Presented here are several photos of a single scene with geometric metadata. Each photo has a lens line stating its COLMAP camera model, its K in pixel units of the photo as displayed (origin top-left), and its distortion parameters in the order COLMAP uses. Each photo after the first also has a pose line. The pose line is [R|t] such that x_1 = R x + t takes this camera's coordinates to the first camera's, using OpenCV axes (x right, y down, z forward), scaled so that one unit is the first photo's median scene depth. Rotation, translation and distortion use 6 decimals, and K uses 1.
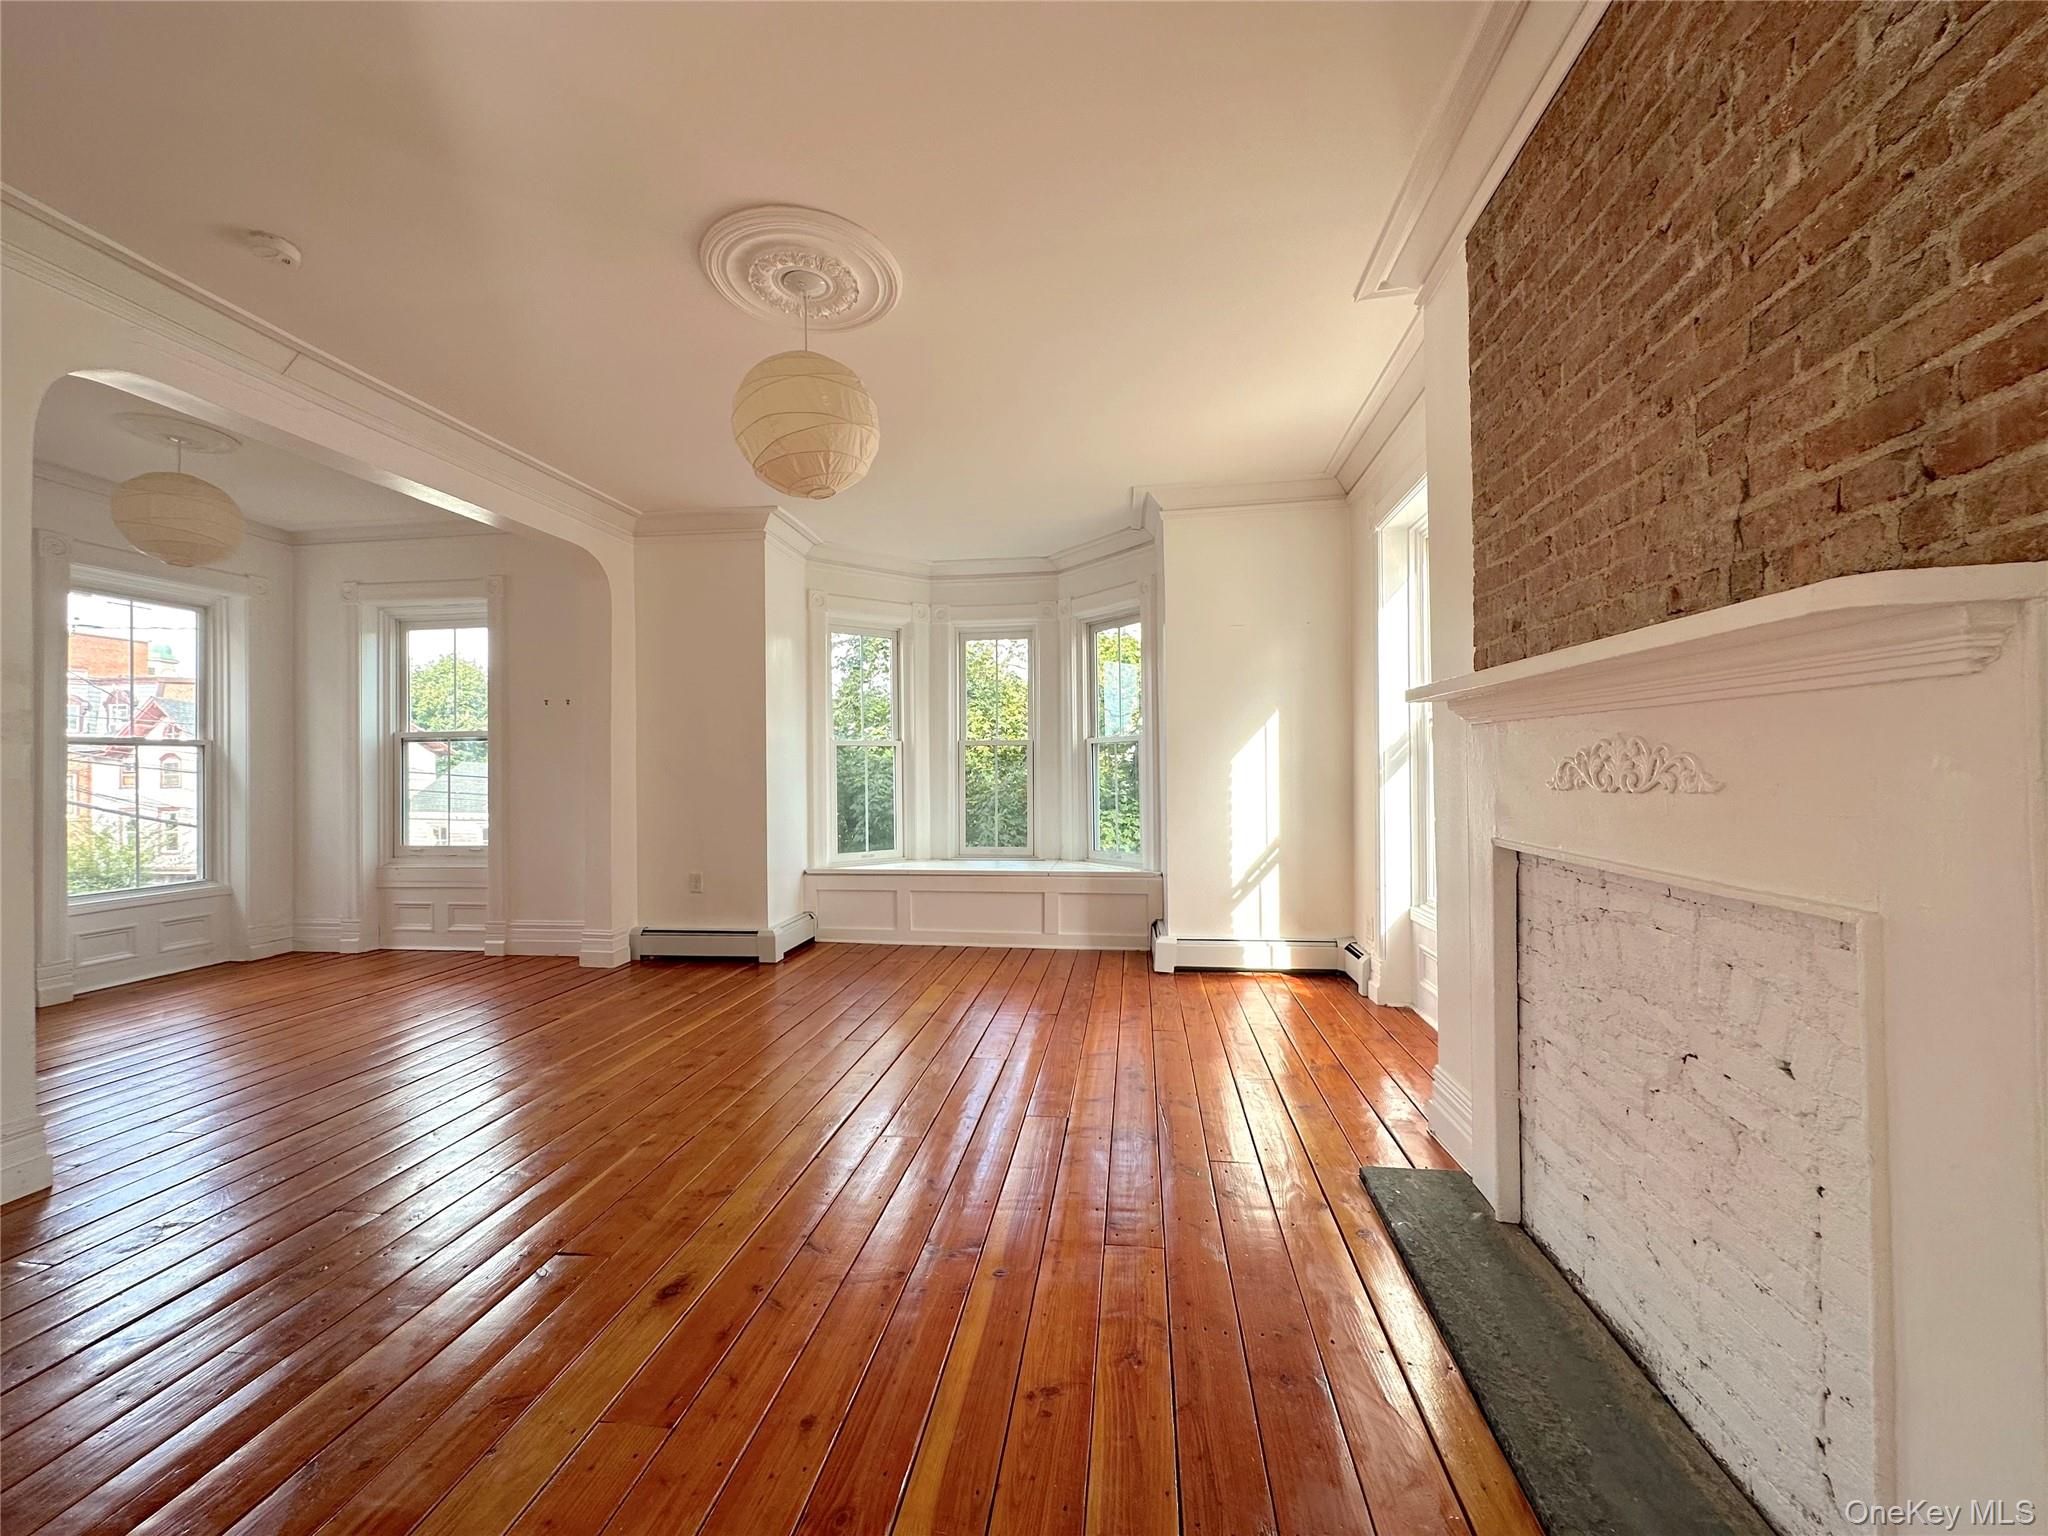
lens RADIAL K [[818.6, 0, 1022.0], [0, 818.6, 768.8], [0, 0, 1]] dist [-0.000567, 0.000031]
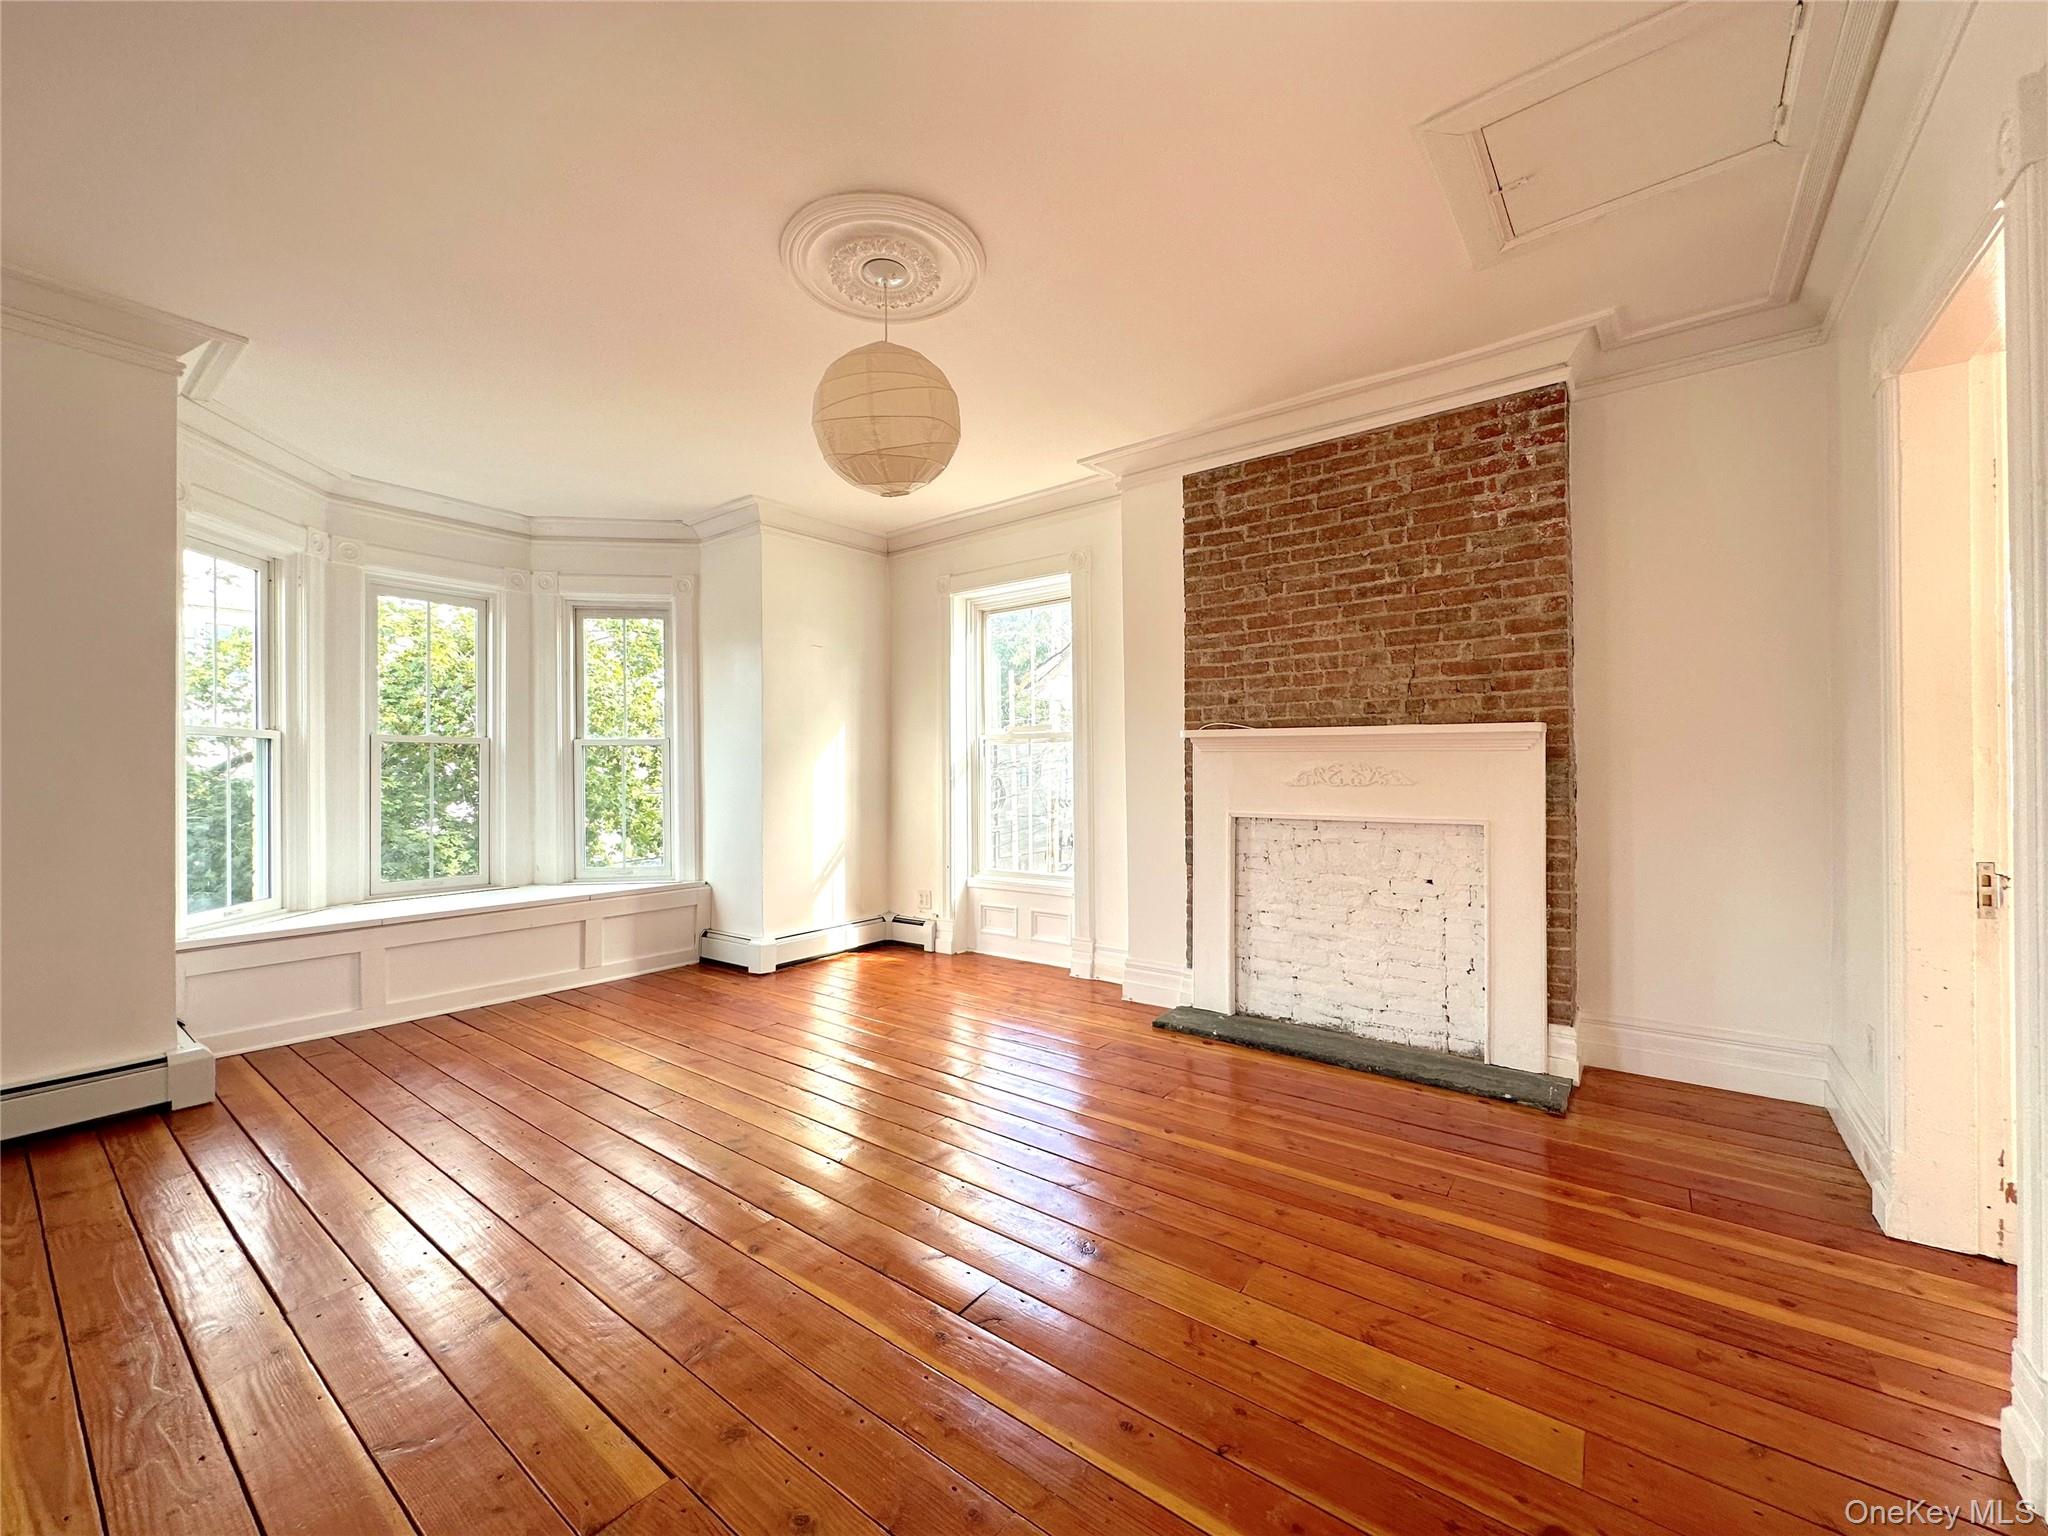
lens RADIAL K [[818.6, 0, 1025.0], [0, 818.6, 768.5], [0, 0, 1]] dist [-0.000567, 0.000031]
pose [[0.488856, 0.010955, 0.872296, -0.515375], [-0.002617, 0.999935, -0.011092, 0.001959], [-0.872360, 0.003140, 0.488853, 0.193358]]
